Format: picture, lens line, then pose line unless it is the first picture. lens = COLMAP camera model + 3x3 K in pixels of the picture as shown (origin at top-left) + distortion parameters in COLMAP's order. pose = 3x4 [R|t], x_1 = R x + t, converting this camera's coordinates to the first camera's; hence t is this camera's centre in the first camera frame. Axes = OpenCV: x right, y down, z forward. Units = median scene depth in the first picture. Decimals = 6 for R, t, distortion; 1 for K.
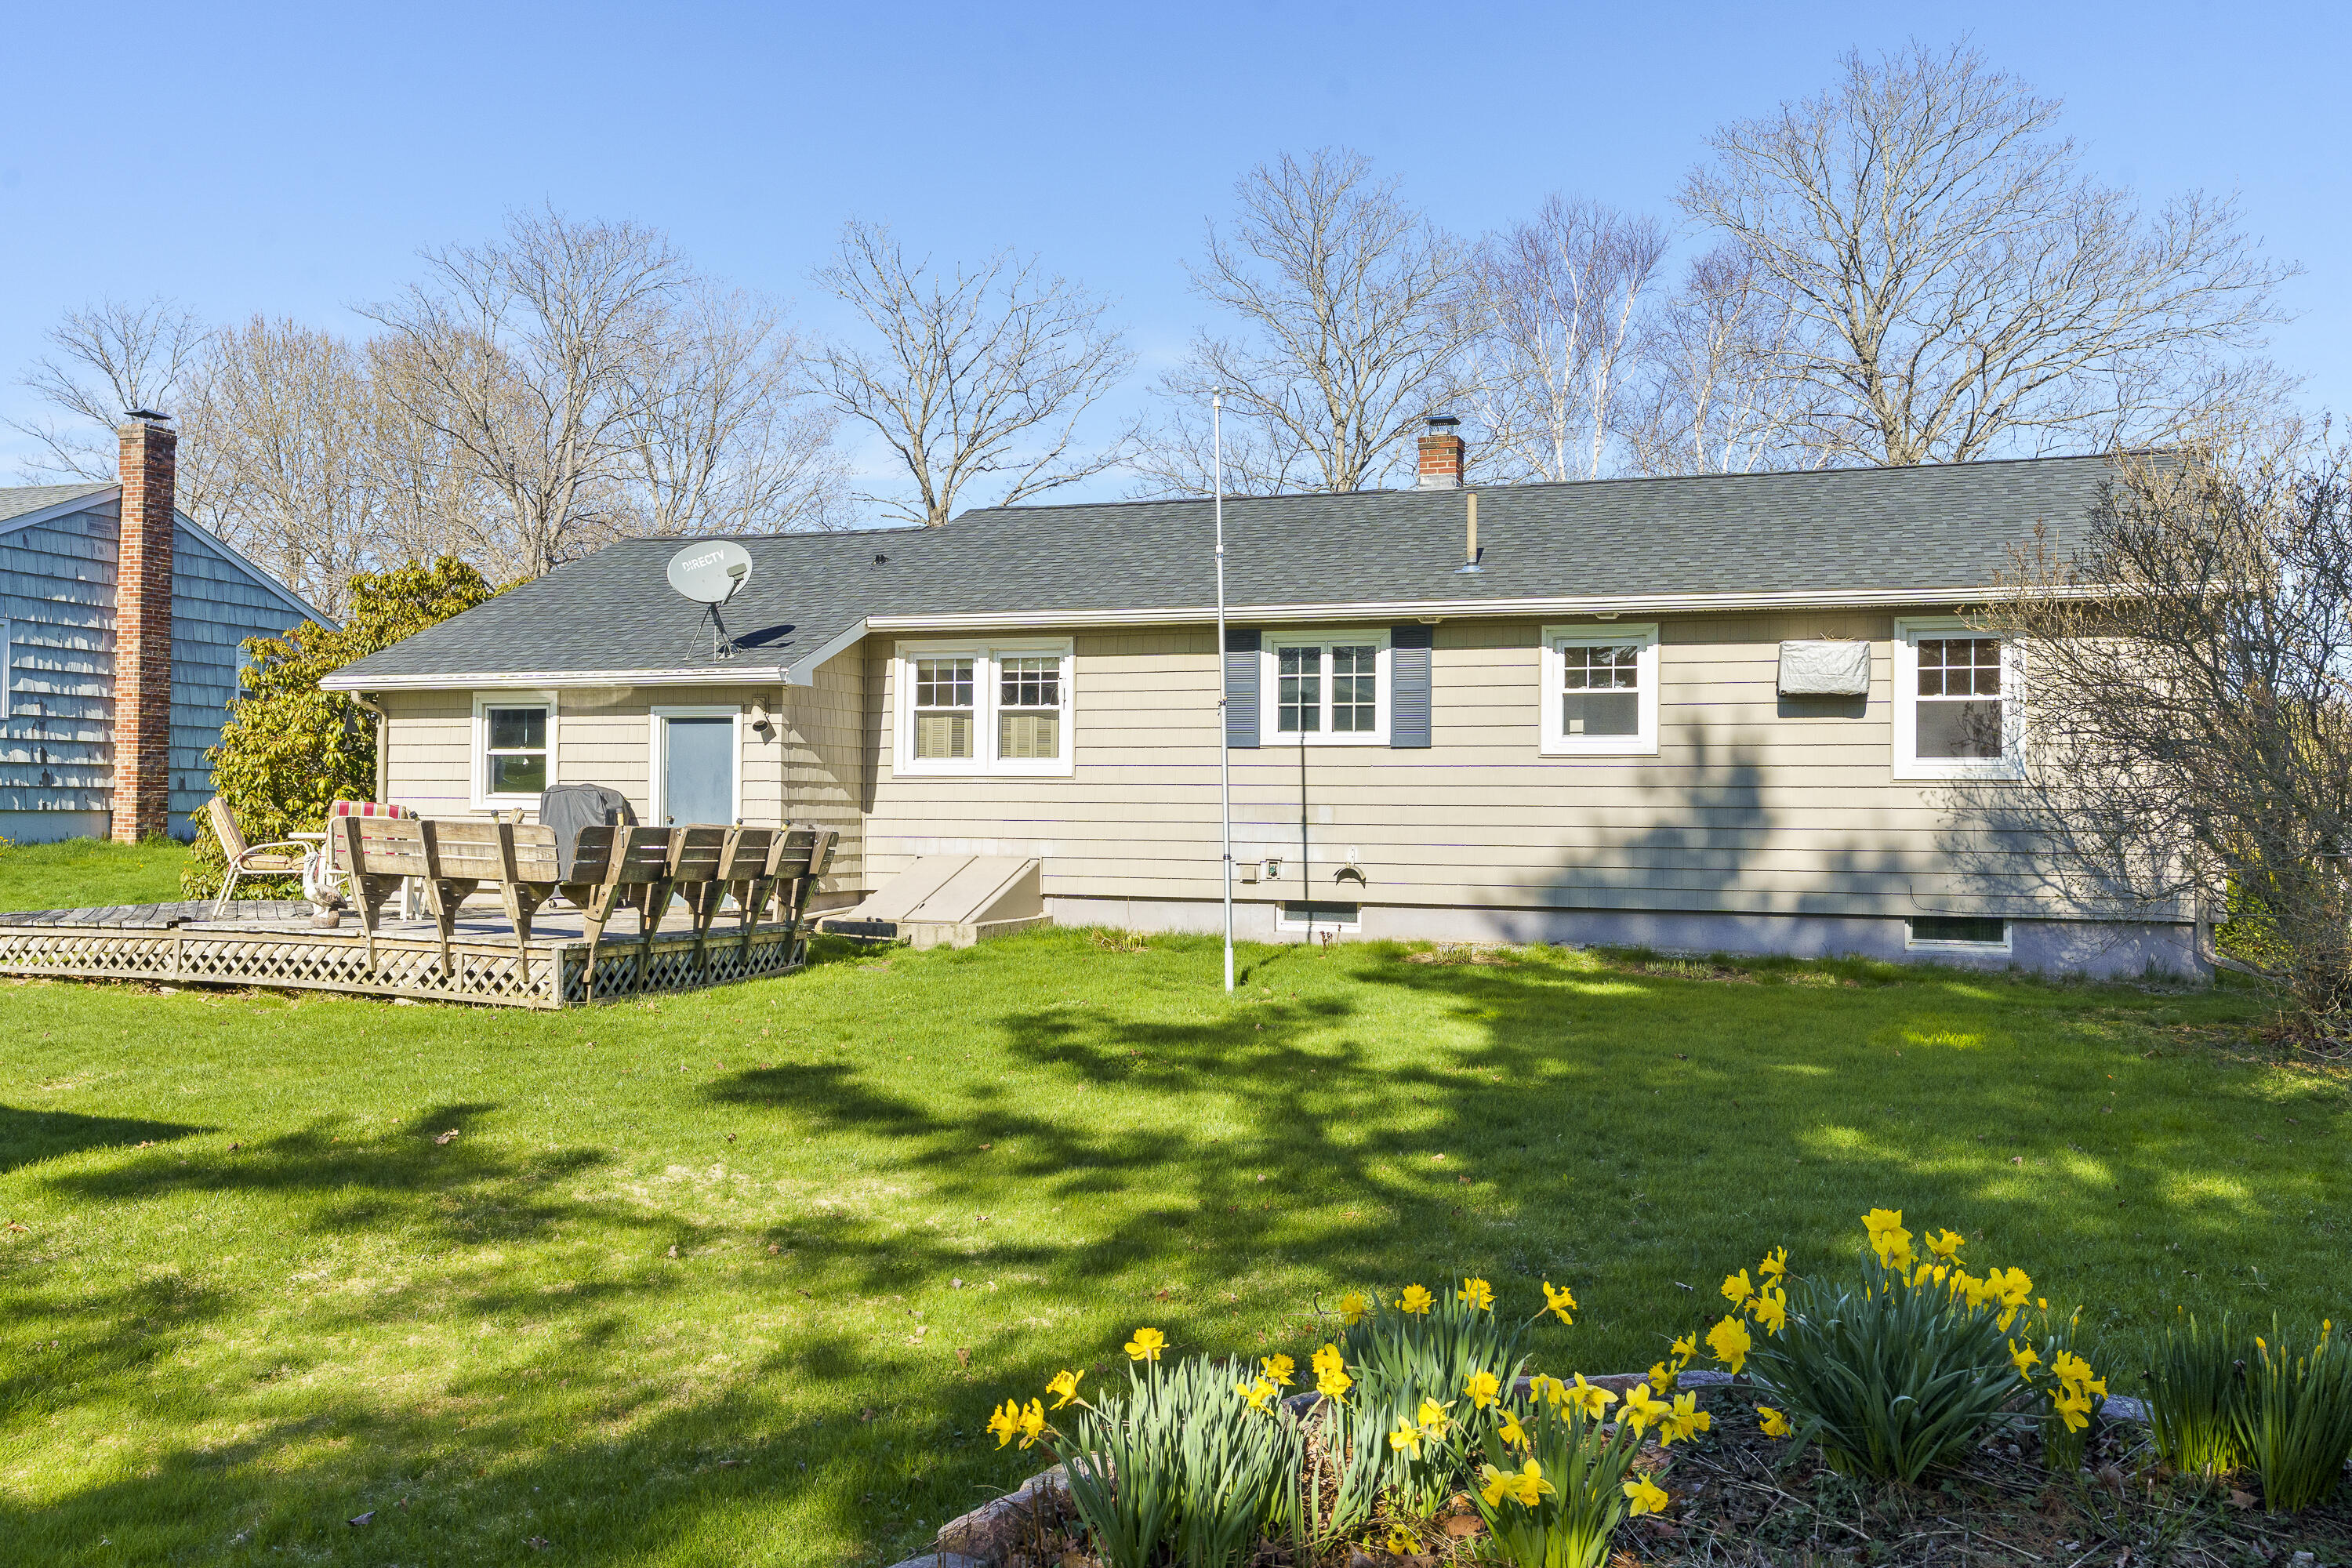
lens RADIAL K [[1834.2, 0, 1139.5], [0, 1834.2, 717.2], [0, 0, 1]] dist [-0.009995, 0.009947]
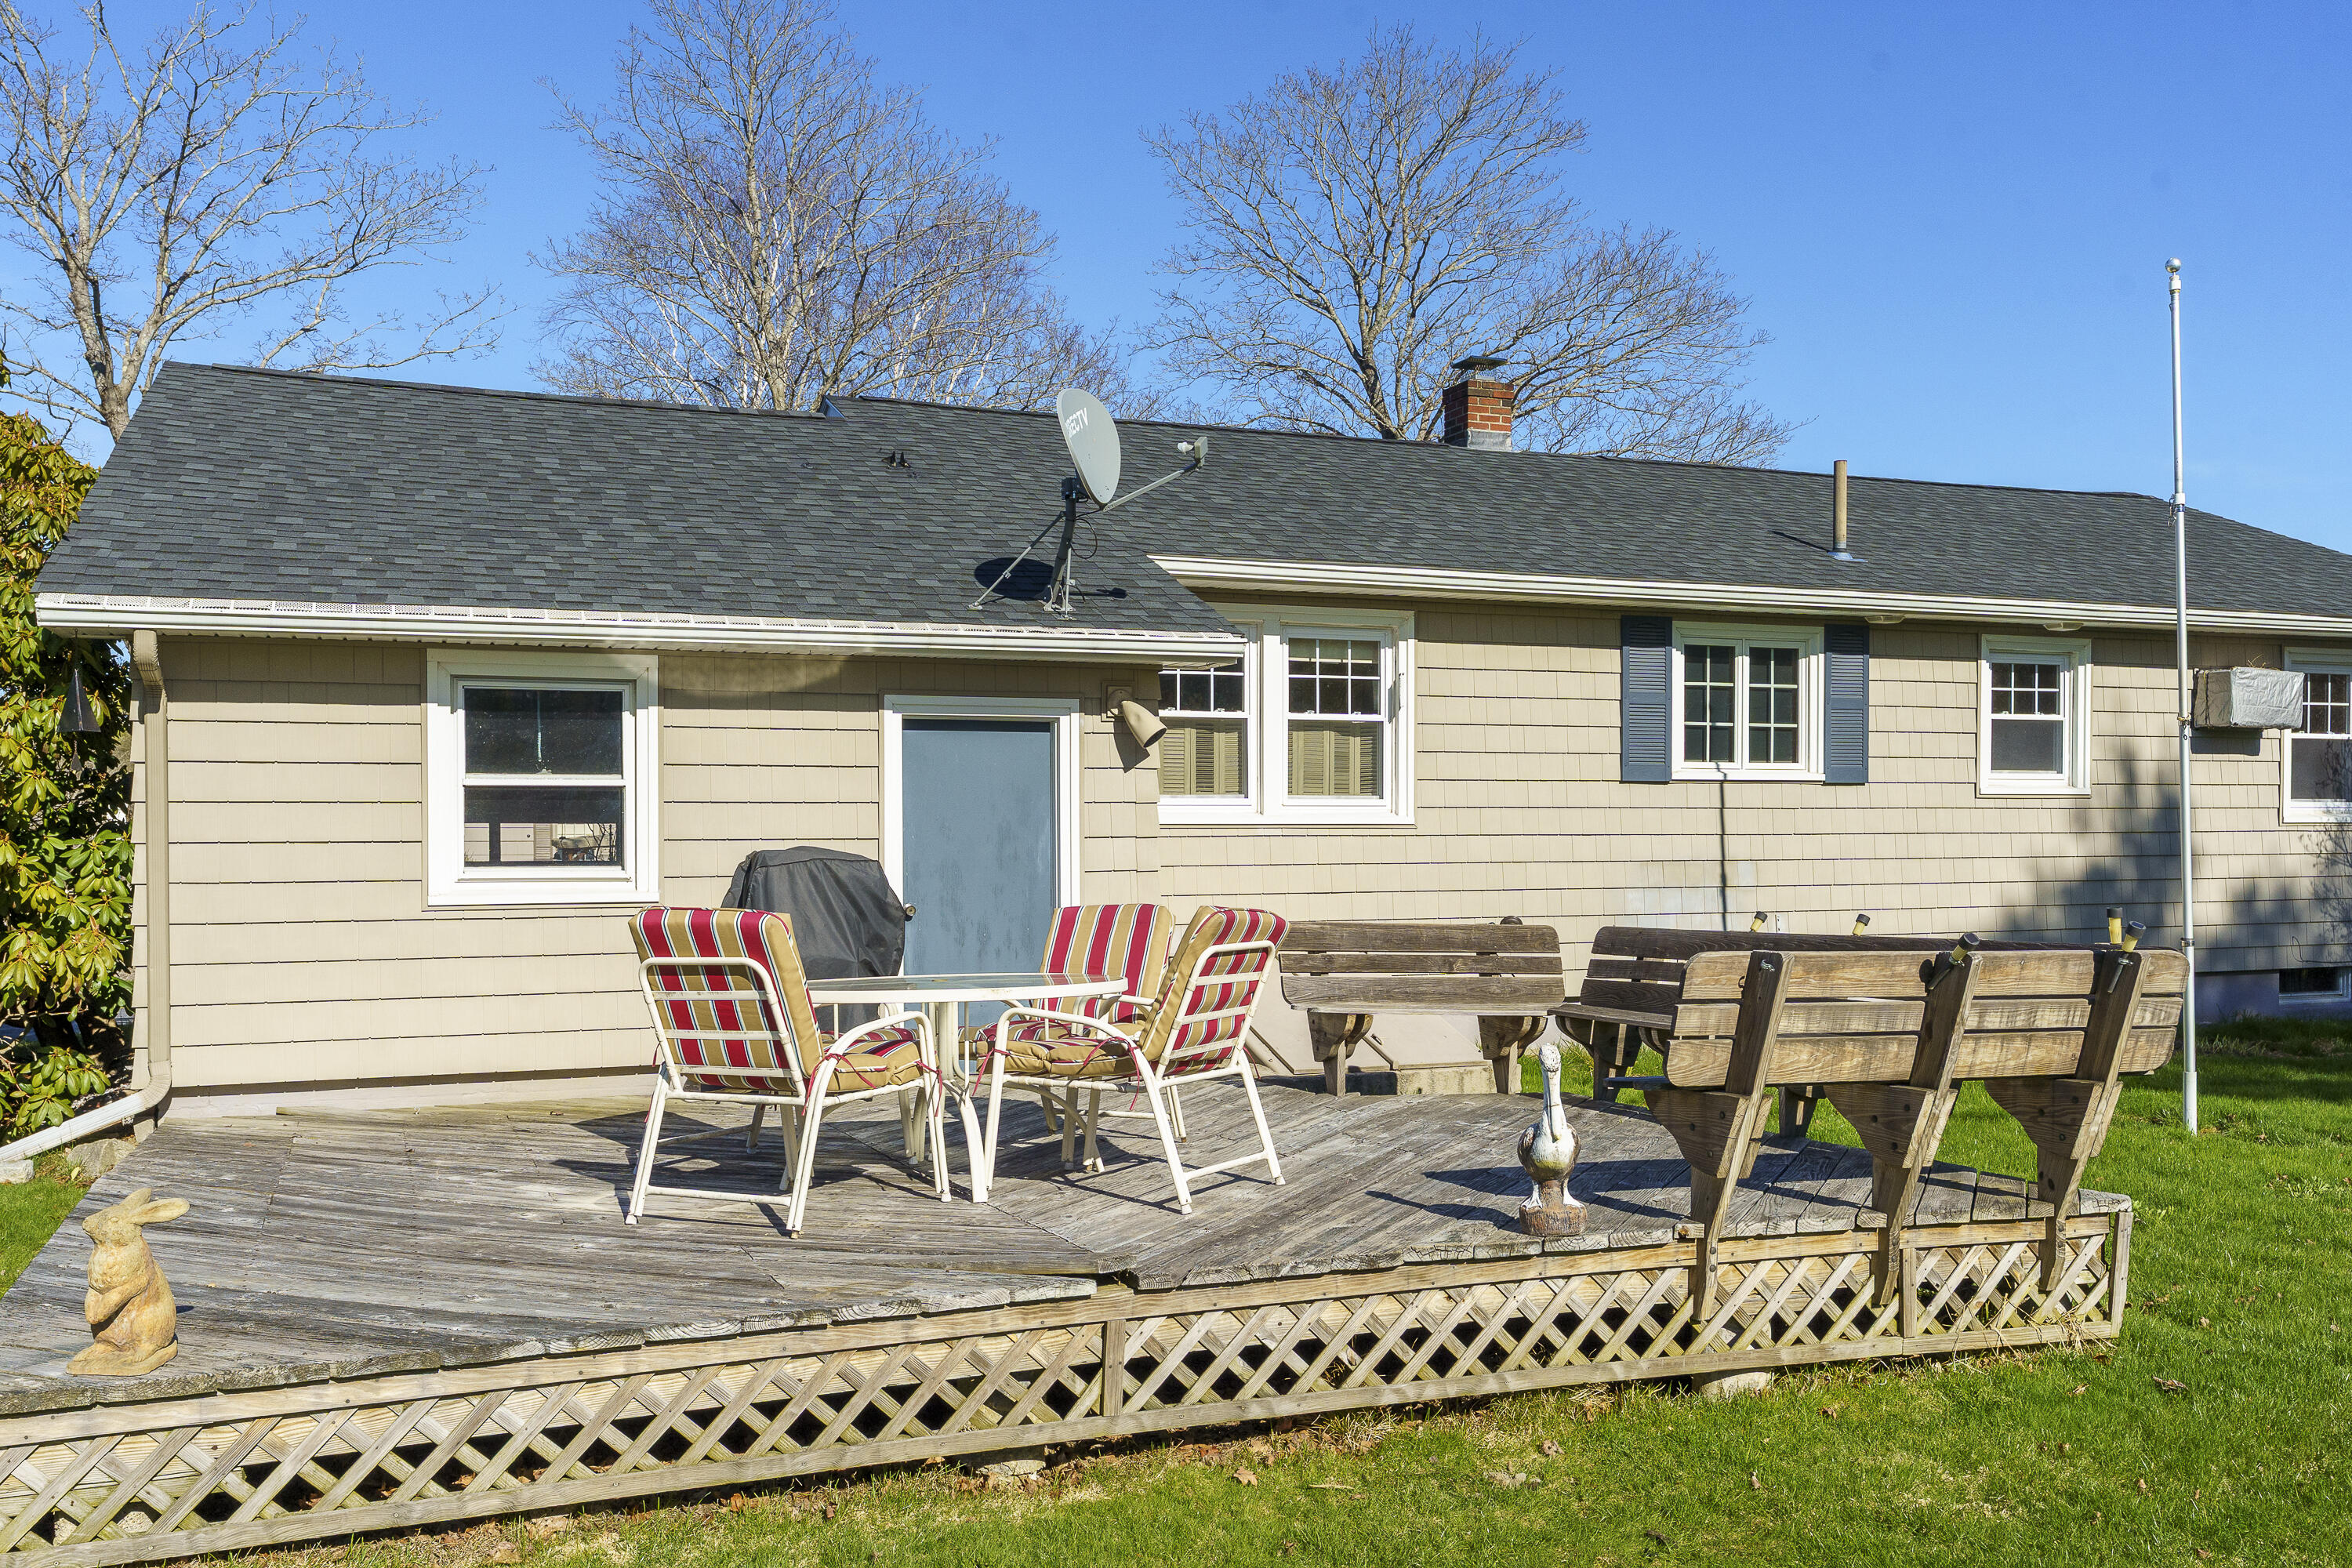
lens RADIAL K [[1947.6, 0, 1183.1], [0, 1947.6, 804.2], [0, 0, 1]] dist [-0.001627, -0.005079]
pose [[0.767345, -0.000707, 0.641234, -0.569195], [-0.018231, 0.999571, 0.022919, 0.011014], [-0.640975, -0.029277, 0.767003, 0.539120]]
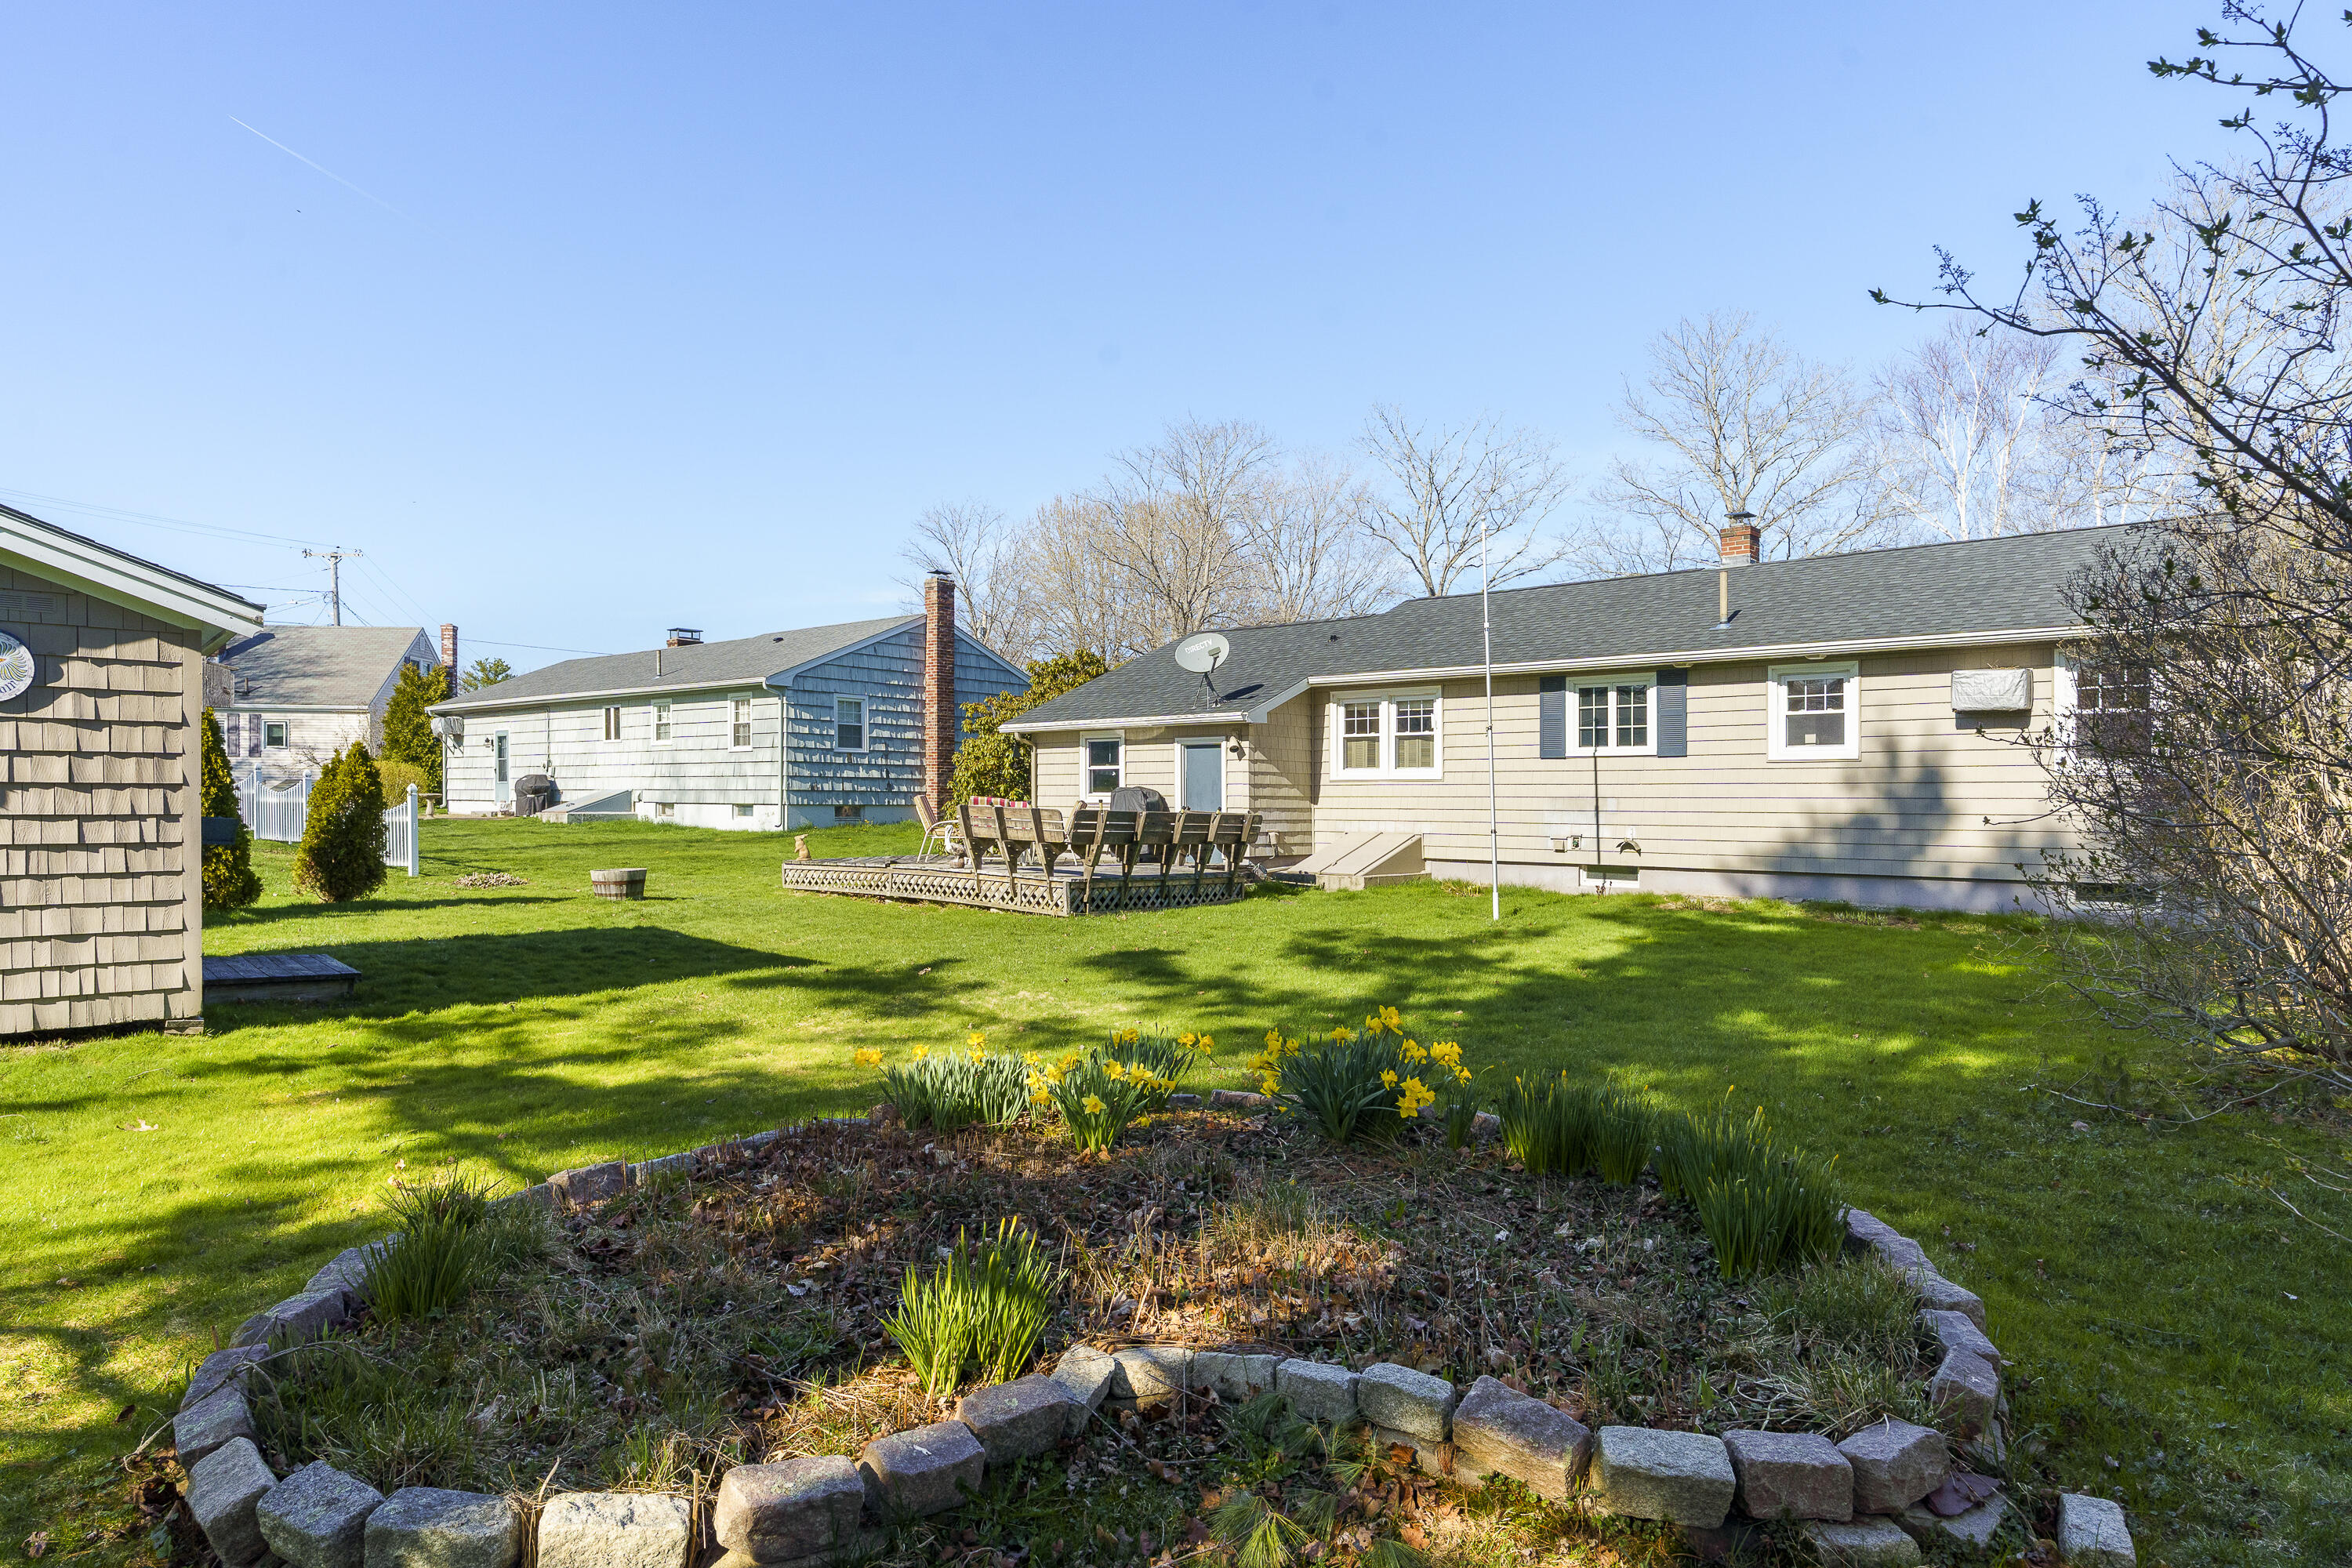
lens RADIAL K [[1290.1, 0, 1158.6], [0, 1290.1, 768.0], [0, 0, 1]] dist [-0.014396, 0.001291]
pose [[0.925356, -0.011817, -0.378916, 0.153212], [0.019366, 0.999683, 0.016118, 0.001701], [0.378606, -0.022253, 0.925291, -0.056029]]
